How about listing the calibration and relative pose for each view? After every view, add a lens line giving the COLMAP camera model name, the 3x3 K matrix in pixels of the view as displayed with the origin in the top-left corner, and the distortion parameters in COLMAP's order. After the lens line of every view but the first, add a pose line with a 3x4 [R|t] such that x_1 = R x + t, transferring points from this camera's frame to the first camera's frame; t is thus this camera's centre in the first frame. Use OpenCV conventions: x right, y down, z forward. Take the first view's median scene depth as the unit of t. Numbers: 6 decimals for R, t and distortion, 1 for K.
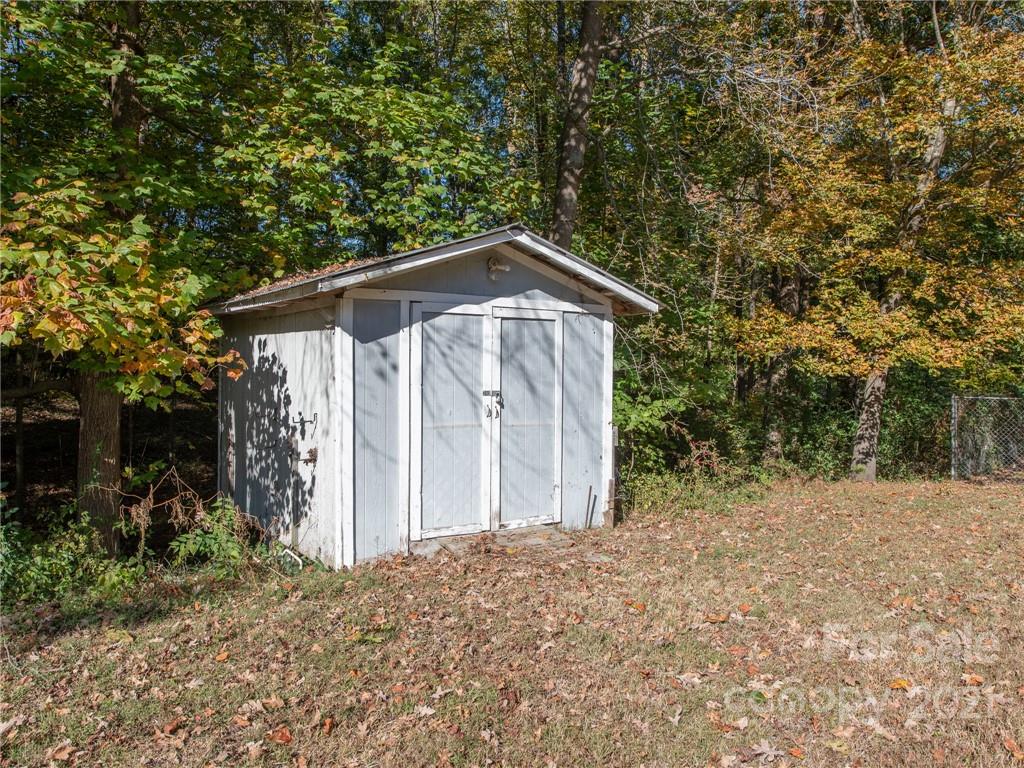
lens RADIAL K [[758.3, 0, 513.6], [0, 758.3, 369.9], [0, 0, 1]] dist [0.004858, 0.001106]
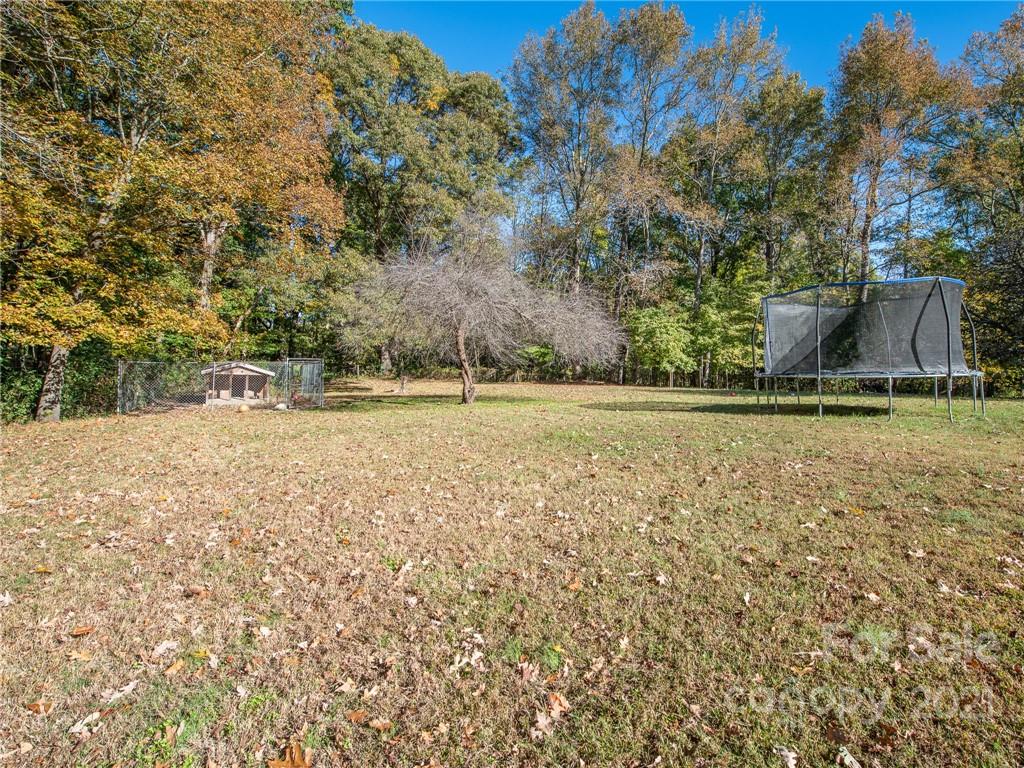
lens RADIAL K [[490.3, 0, 545.7], [0, 490.3, 364.3], [0, 0, 1]] dist [-0.017113, -0.003164]
pose [[0.279076, 0.000026, 0.960269, -0.151593], [-0.038866, 0.999181, 0.011269, -0.004264], [-0.959482, -0.040466, 0.278848, -0.129796]]
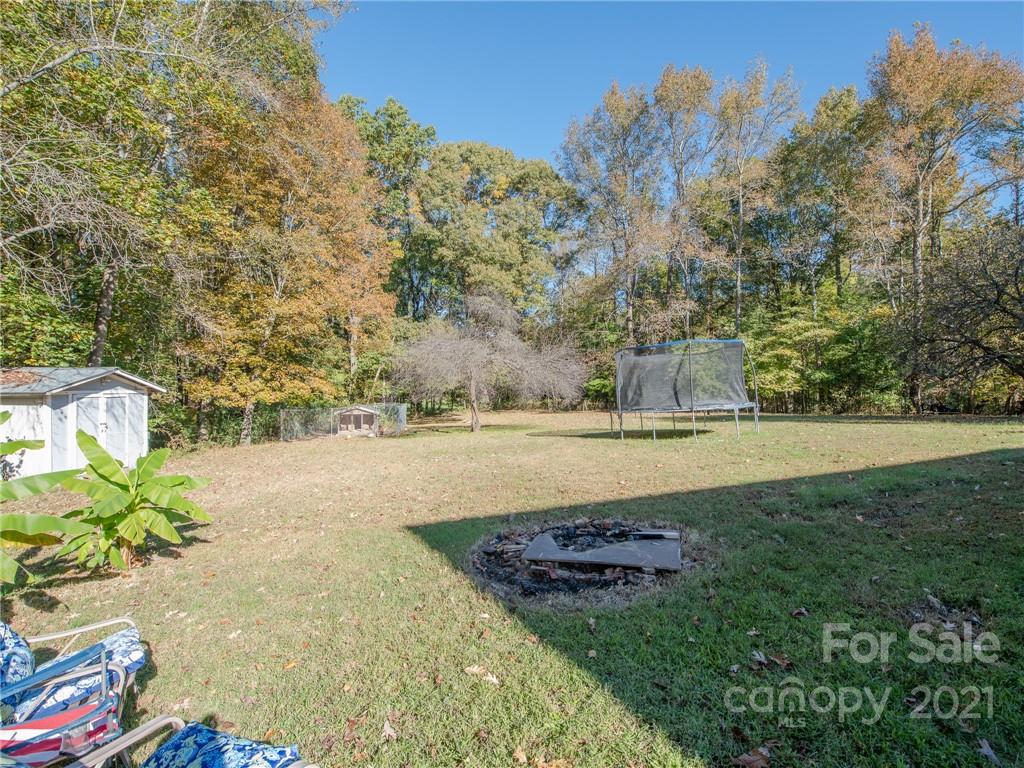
lens RADIAL K [[466.3, 0, 514.4], [0, 466.3, 380.5], [0, 0, 1]] dist [-0.017334, -0.002080]
pose [[0.593781, -0.001918, 0.804624, -0.294678], [0.010752, 0.999927, -0.005551, -0.062640], [-0.804555, 0.011948, 0.593758, -0.761305]]
